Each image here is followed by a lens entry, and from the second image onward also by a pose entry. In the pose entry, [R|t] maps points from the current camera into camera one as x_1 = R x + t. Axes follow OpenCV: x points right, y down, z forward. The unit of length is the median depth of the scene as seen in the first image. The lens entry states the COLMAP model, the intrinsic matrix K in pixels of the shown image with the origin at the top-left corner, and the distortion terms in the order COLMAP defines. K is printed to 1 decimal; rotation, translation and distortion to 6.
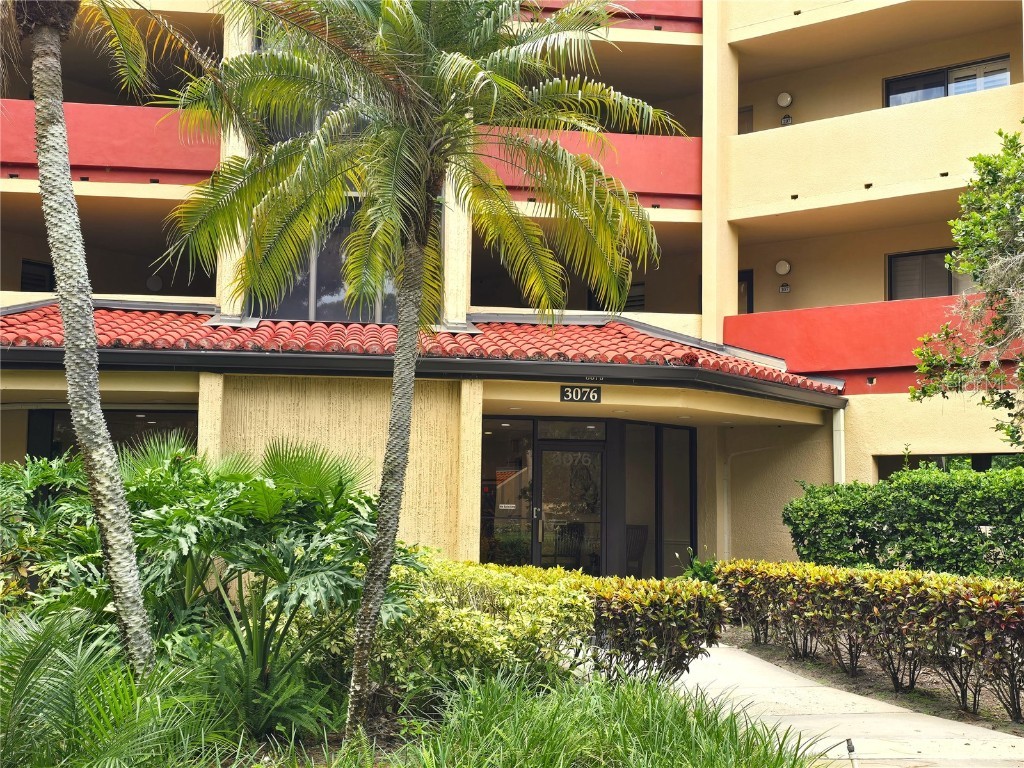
lens RADIAL K [[1210.3, 0, 513.4], [0, 1210.3, 380.9], [0, 0, 1]] dist [0.087431, -0.031145]
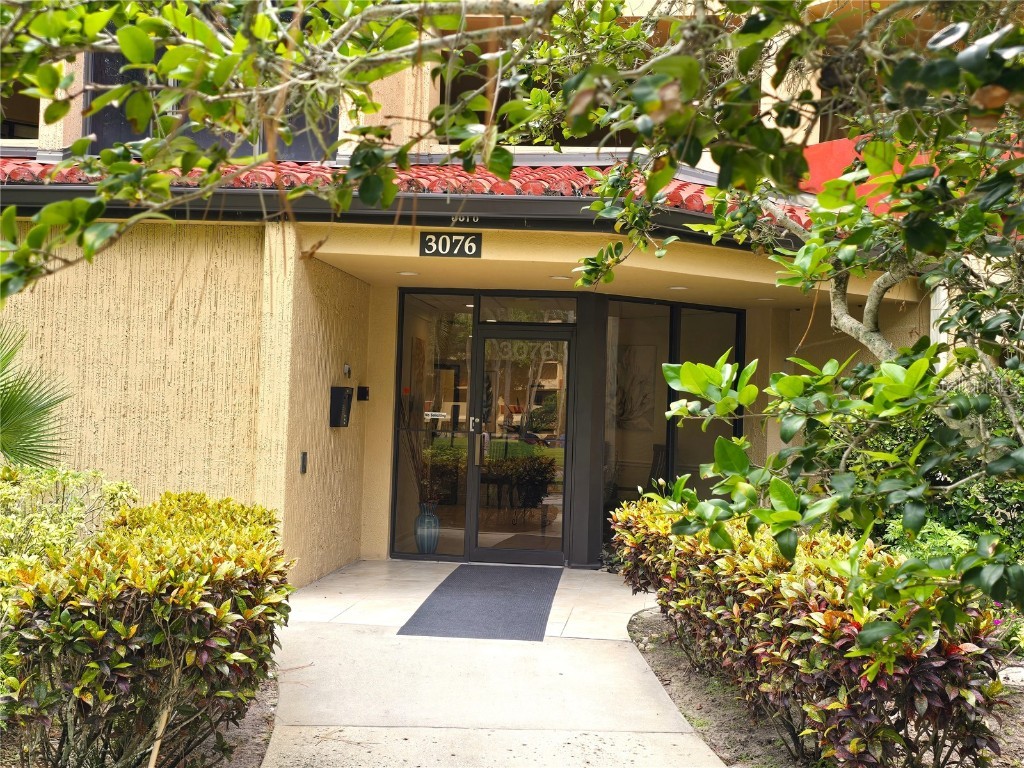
lens RADIAL K [[1210.3, 0, 513.4], [0, 1210.3, 380.9], [0, 0, 1]] dist [0.087431, -0.031145]
pose [[0.973283, 0.013300, -0.229225, 0.240931], [0.003420, 0.997371, 0.072390, 0.037322], [0.229585, -0.071240, 0.970678, 0.364814]]
